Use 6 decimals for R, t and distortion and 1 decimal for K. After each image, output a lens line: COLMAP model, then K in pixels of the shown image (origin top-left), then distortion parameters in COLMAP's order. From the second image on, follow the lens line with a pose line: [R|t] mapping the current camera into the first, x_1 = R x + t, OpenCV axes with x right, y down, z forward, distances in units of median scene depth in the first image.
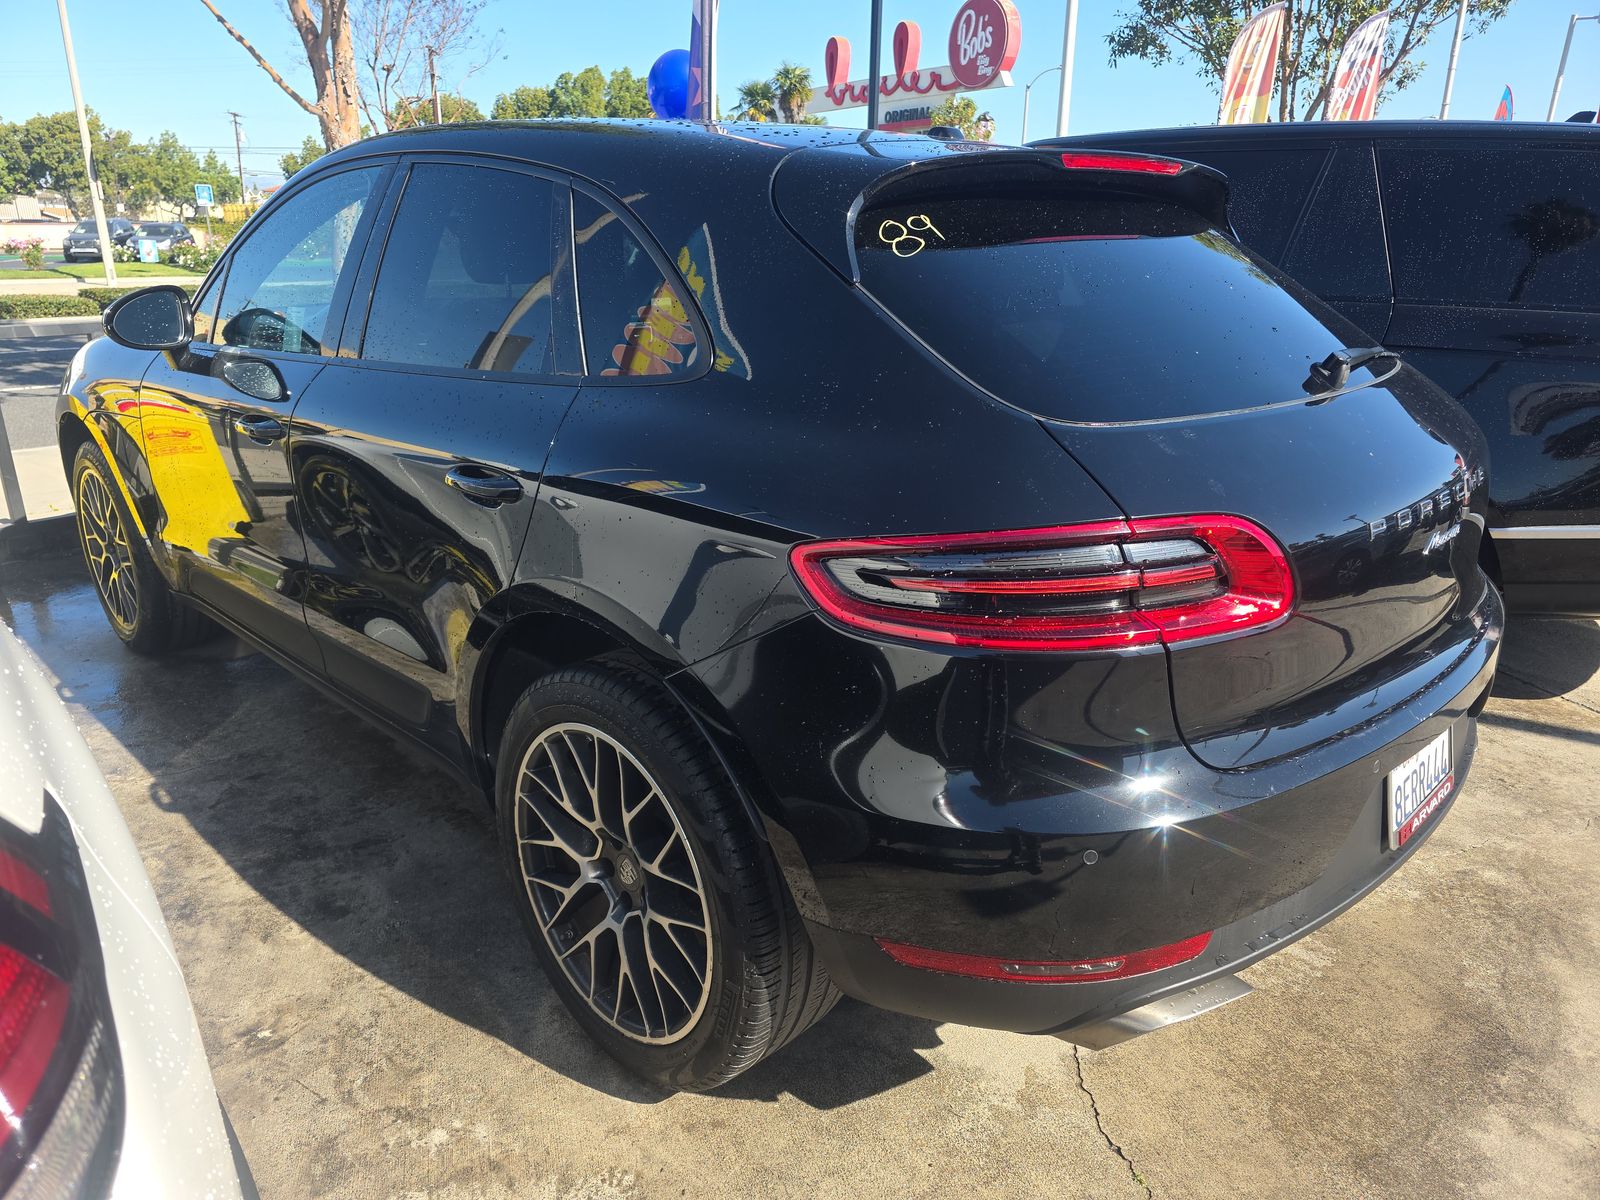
lens RADIAL K [[1048.2, 0, 805.2], [0, 1048.2, 587.3], [0, 0, 1]] dist [0.084355, -0.094058]
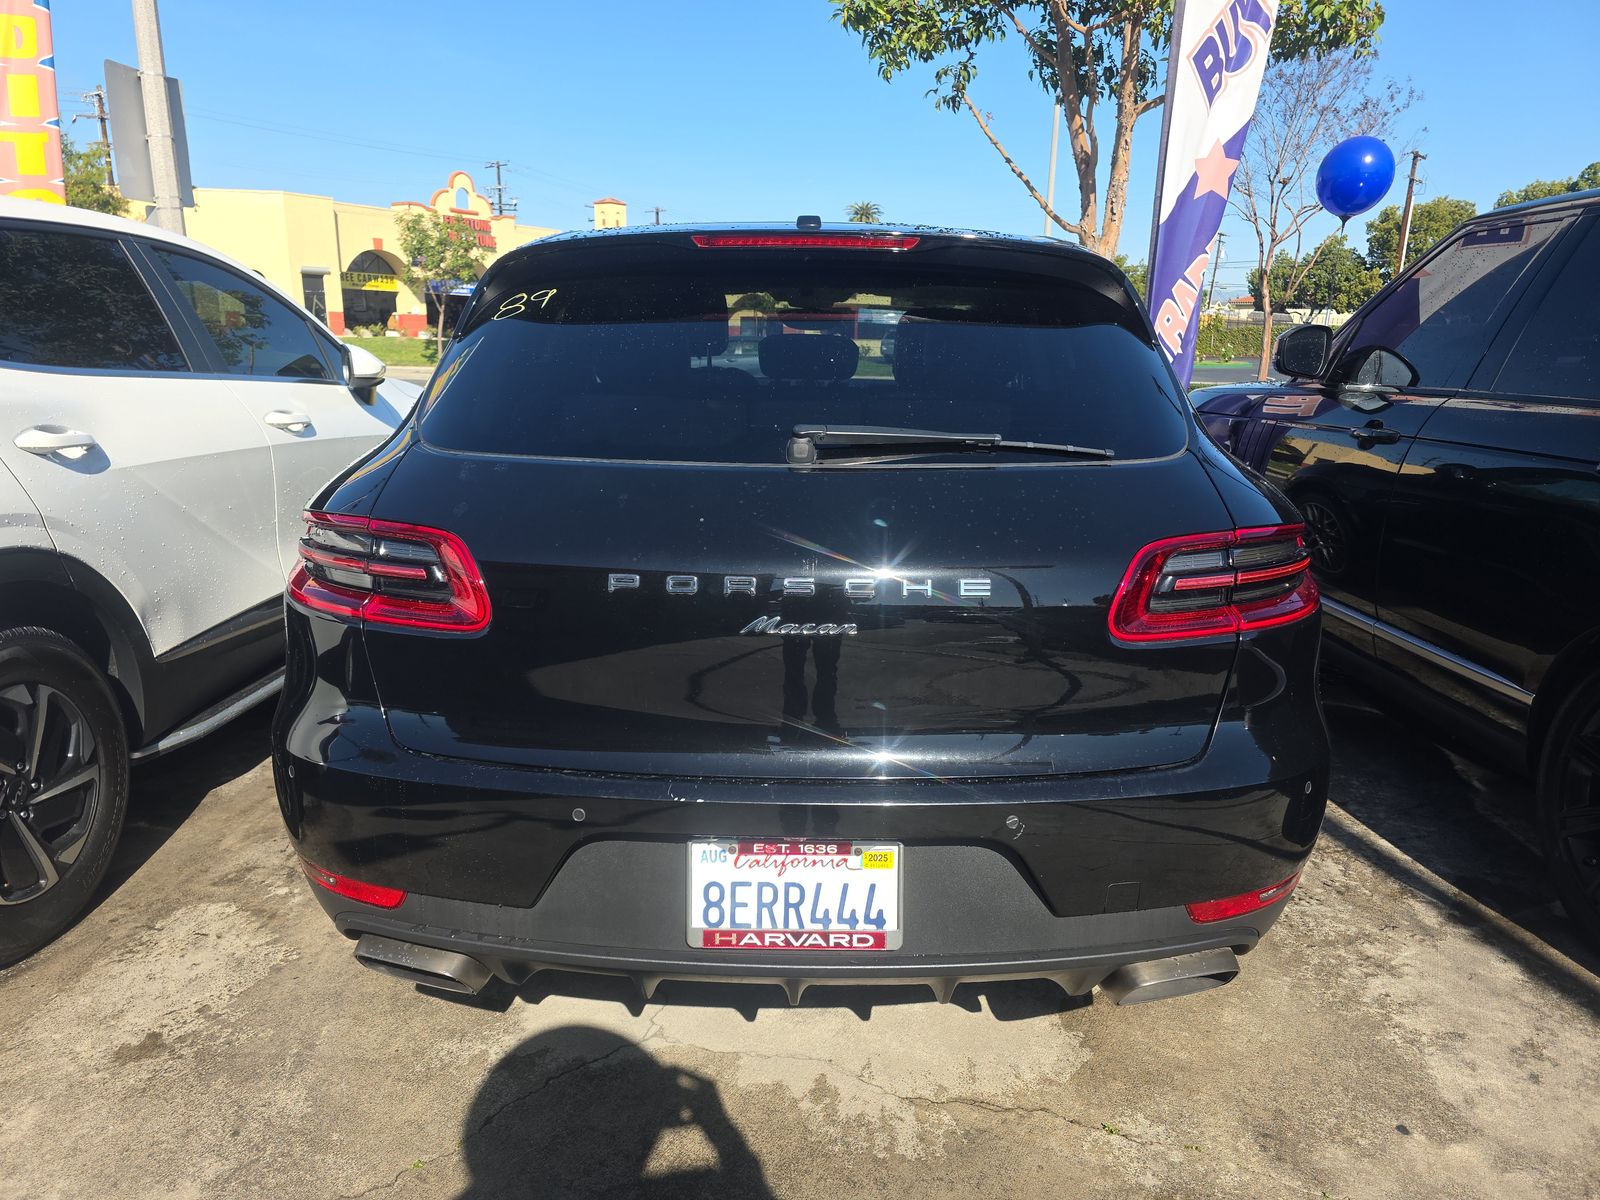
lens RADIAL K [[1048.2, 0, 805.2], [0, 1048.2, 587.3], [0, 0, 1]] dist [0.084355, -0.094058]
pose [[0.698280, 0.165666, -0.696390, 0.199681], [-0.229815, 0.973234, 0.001086, -0.012900], [0.677930, 0.159283, 0.717662, 0.061161]]
